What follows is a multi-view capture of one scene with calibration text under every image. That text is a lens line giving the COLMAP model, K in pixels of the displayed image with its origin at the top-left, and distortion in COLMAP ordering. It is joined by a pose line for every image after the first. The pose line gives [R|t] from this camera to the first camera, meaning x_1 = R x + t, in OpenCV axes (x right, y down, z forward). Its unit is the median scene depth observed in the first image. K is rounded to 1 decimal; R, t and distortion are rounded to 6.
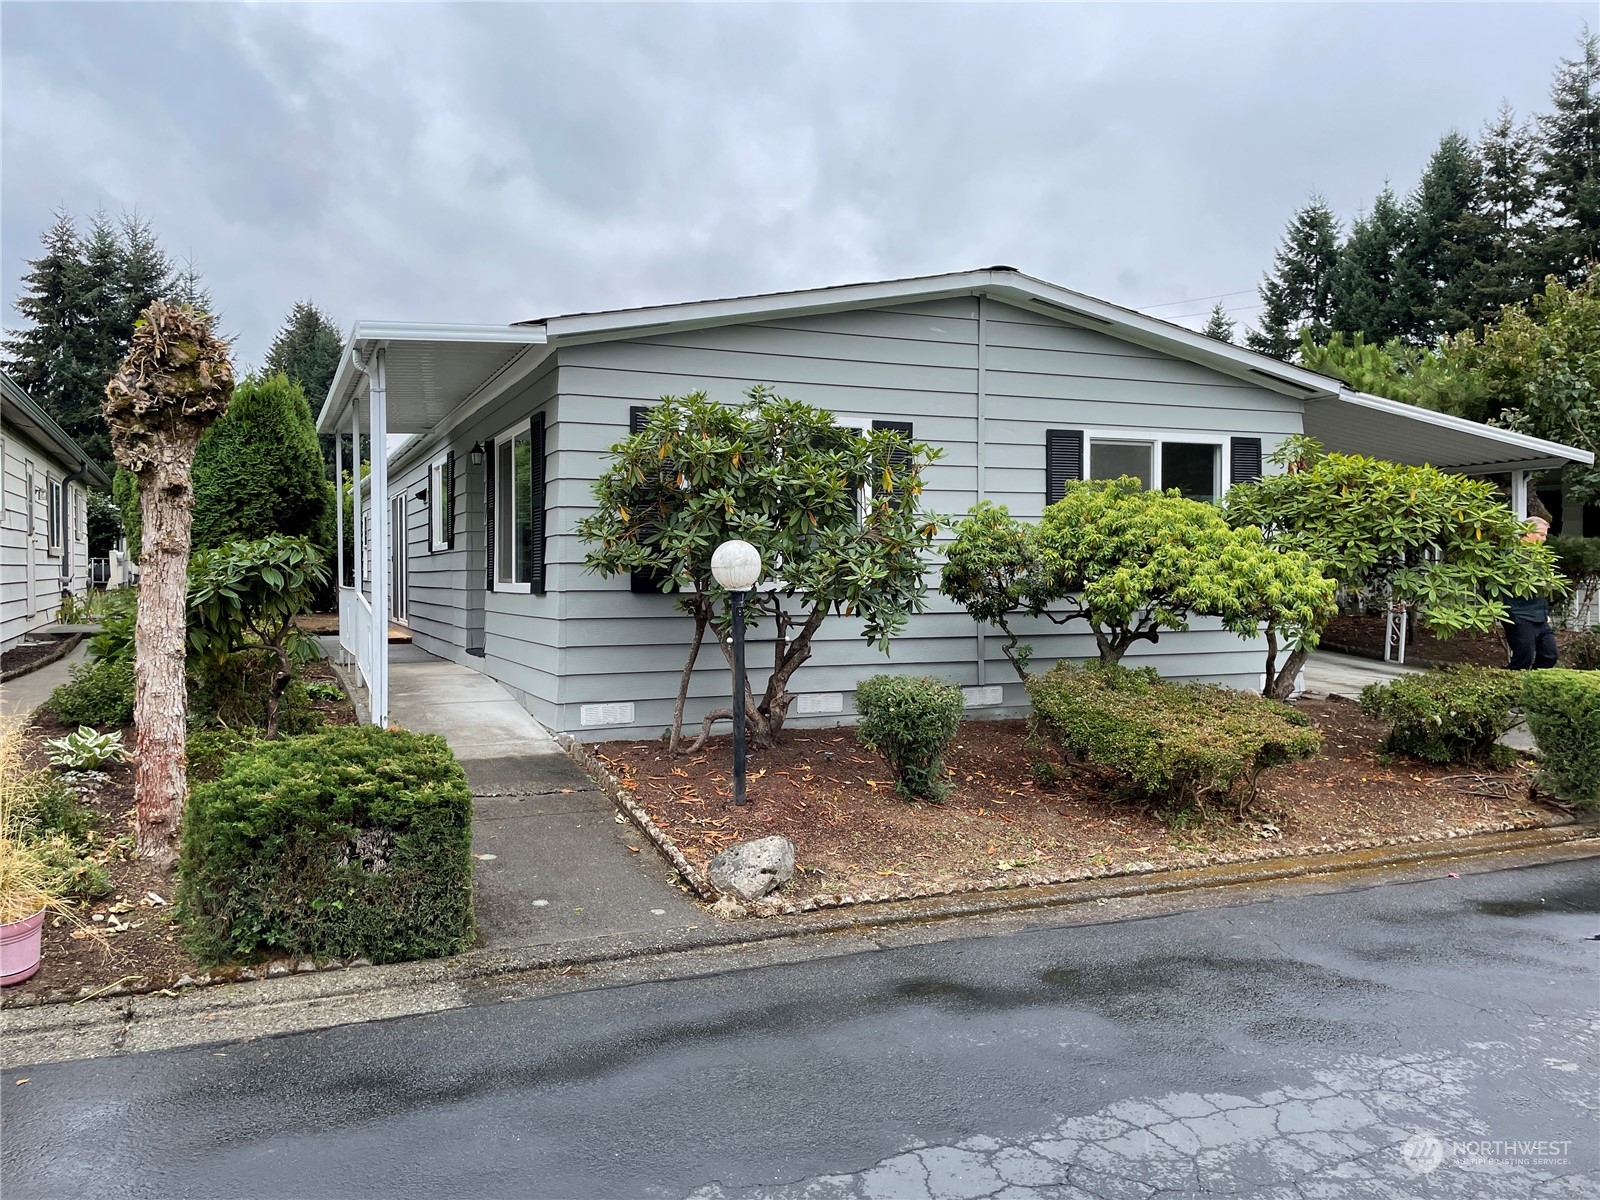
lens RADIAL K [[1217.0, 0, 795.1], [0, 1217.0, 595.4], [0, 0, 1]] dist [0.086755, -0.115822]
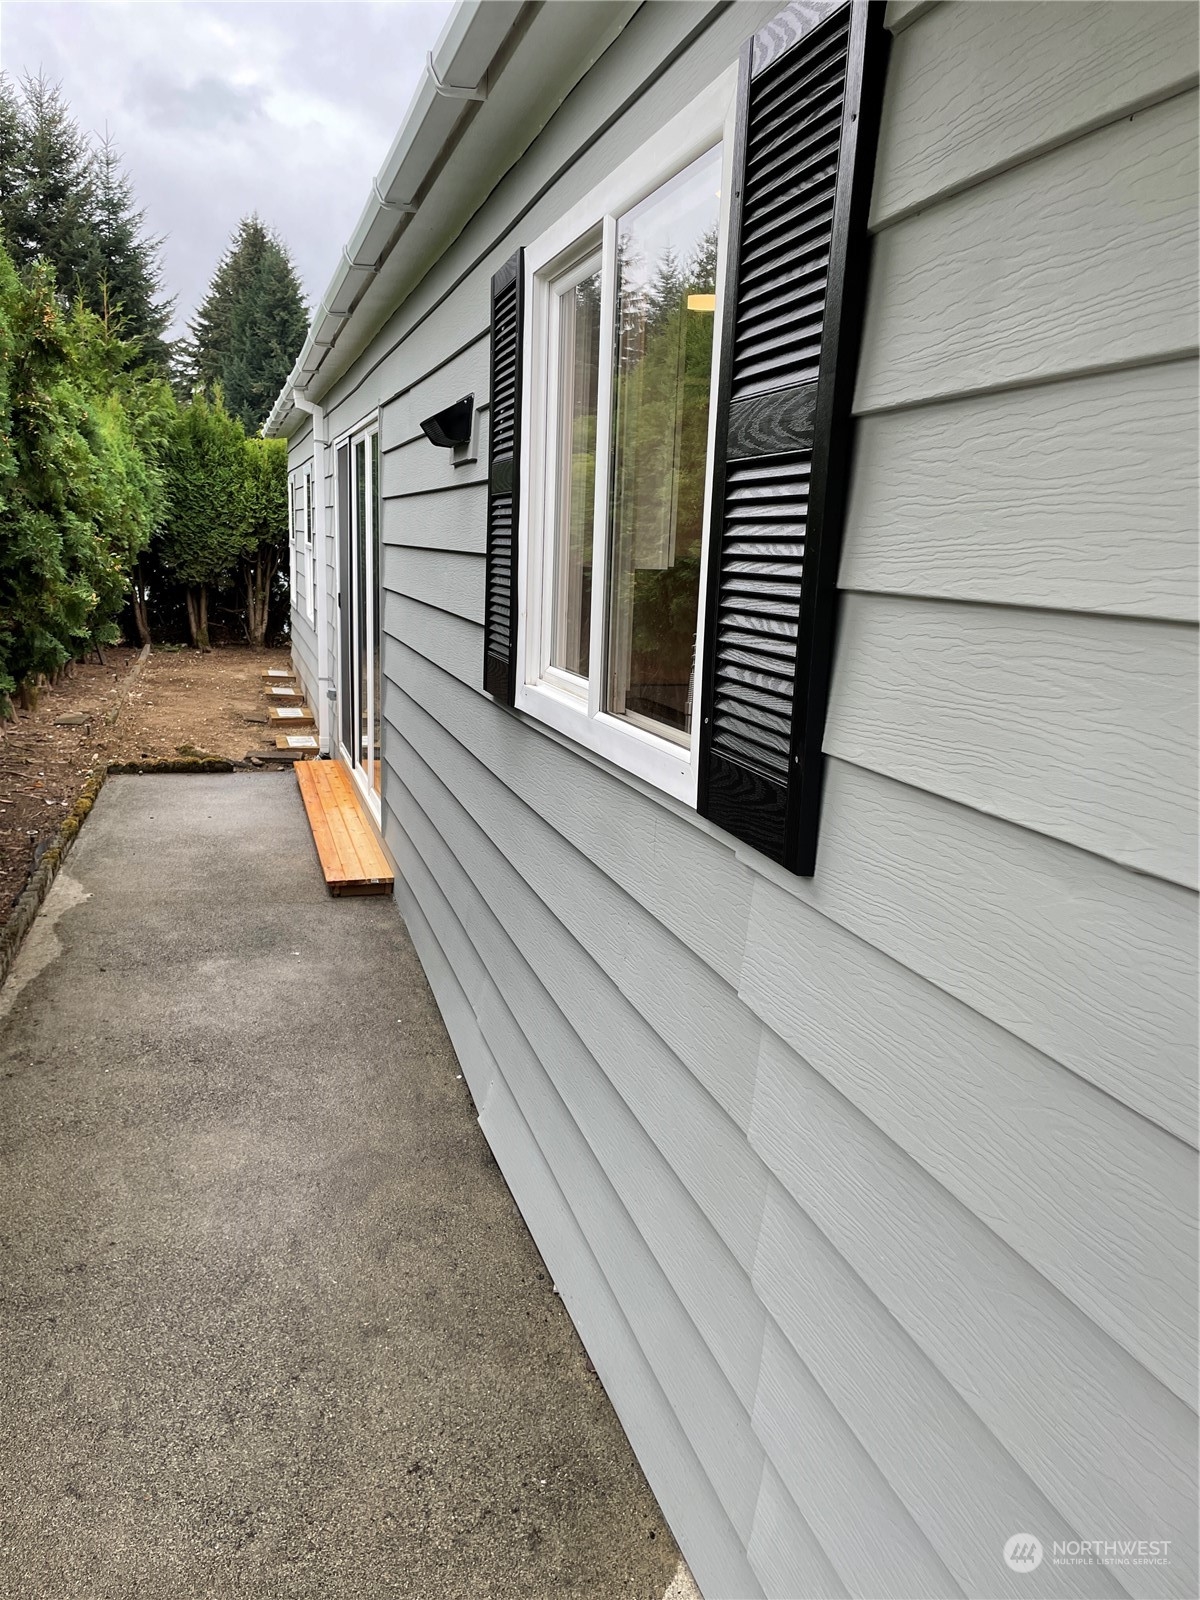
lens RADIAL K [[1217.0, 0, 598.3], [0, 1217.0, 797.1], [0, 0, 1]] dist [0.086755, -0.115822]
pose [[0.992314, 0.060834, -0.107758, -0.431128], [-0.039598, 0.981132, 0.189238, -0.100323], [0.117237, -0.183517, 0.976001, 1.326571]]
